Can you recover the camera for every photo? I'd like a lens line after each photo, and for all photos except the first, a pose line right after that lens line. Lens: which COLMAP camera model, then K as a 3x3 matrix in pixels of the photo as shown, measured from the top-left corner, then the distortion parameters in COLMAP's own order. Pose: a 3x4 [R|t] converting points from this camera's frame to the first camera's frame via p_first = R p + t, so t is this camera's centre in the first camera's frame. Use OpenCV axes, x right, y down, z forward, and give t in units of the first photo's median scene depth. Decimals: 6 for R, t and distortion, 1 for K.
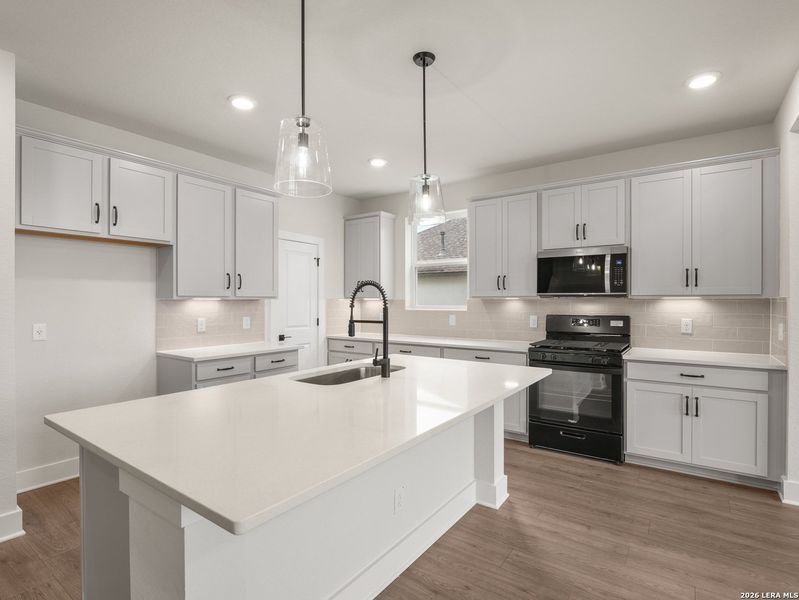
lens RADIAL K [[412.8, 0, 397.5], [0, 412.8, 301.5], [0, 0, 1]] dist [-0.003917, 0.001578]
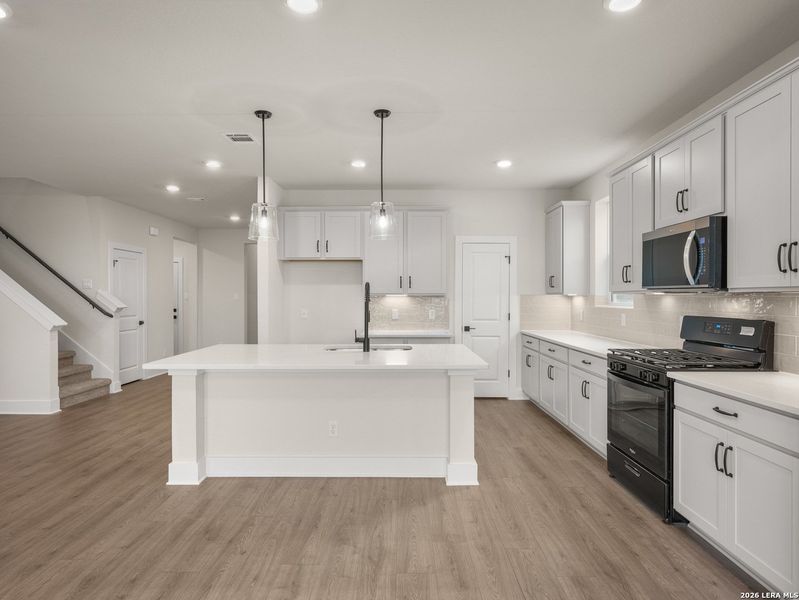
lens RADIAL K [[457.4, 0, 401.6], [0, 457.4, 299.5], [0, 0, 1]] dist [0.039622, 0.000370]
pose [[0.580518, 0.005043, -0.814232, 0.797021], [-0.000623, 0.999983, 0.005749, -0.000991], [0.814247, -0.002830, 0.580511, 0.124565]]
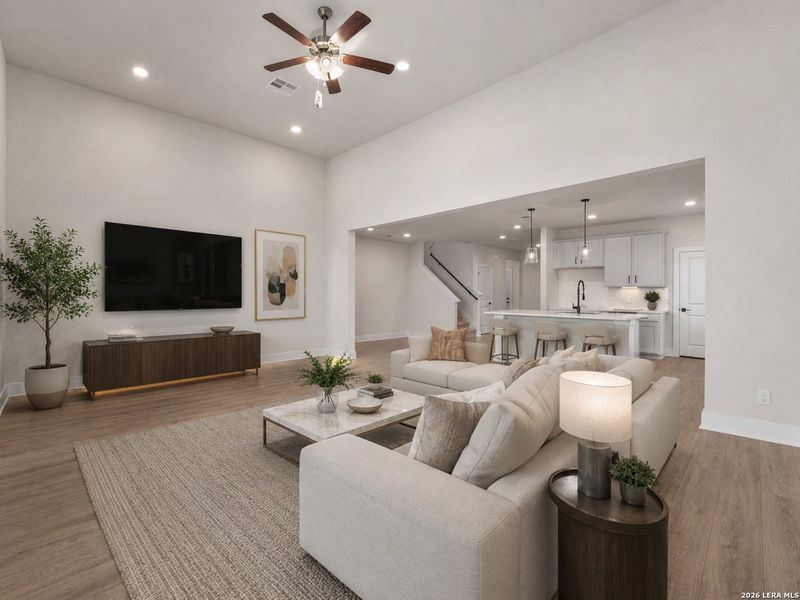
lens RADIAL K [[373.2, 0, 402.7], [0, 373.2, 297.9], [0, 0, 1]] dist [0.021084, 0.000190]
pose [[-0.145356, 0.010001, -0.989329, 1.719245], [-0.003527, 0.999937, 0.010626, 0.031831], [0.989373, 0.005034, -0.145312, 0.098175]]
